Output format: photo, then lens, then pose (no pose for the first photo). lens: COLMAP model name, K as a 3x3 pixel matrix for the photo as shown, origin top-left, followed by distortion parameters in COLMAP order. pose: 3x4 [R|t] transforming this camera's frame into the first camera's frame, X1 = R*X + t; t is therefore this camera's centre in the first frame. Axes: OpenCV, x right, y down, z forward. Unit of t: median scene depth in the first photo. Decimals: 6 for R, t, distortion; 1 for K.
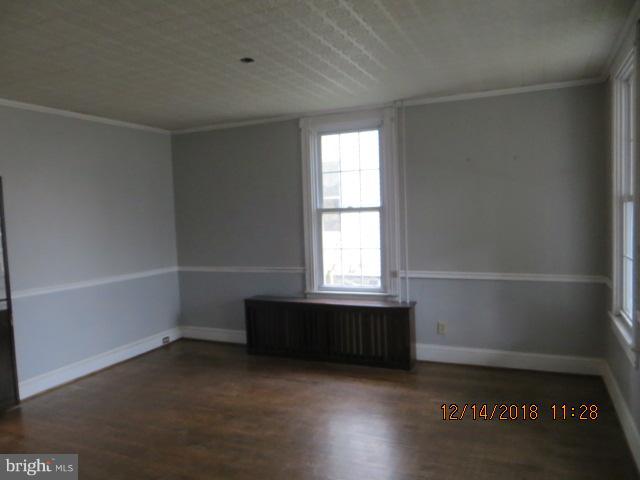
lens RADIAL K [[476.9, 0, 322.8], [0, 476.9, 235.4], [0, 0, 1]] dist [-0.009175, -0.001401]
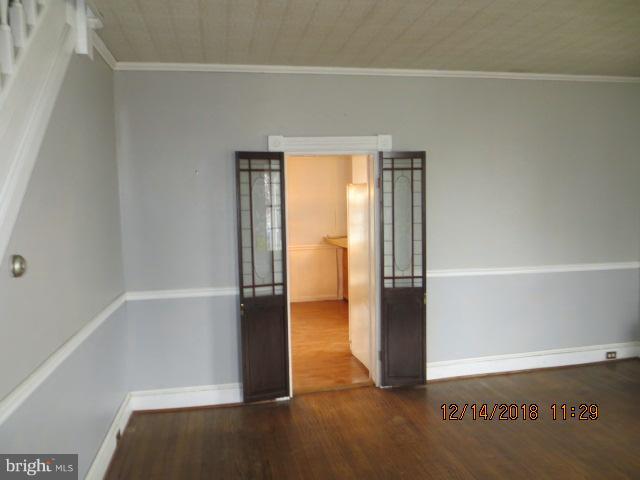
lens RADIAL K [[530.8, 0, 320.2], [0, 530.8, 242.4], [0, 0, 1]] dist [-0.018184, -0.008184]
pose [[0.597141, 0.087581, -0.797341, 0.070383], [-0.041707, 0.996067, 0.078174, -0.012150], [0.801051, -0.013426, 0.598445, 0.154374]]
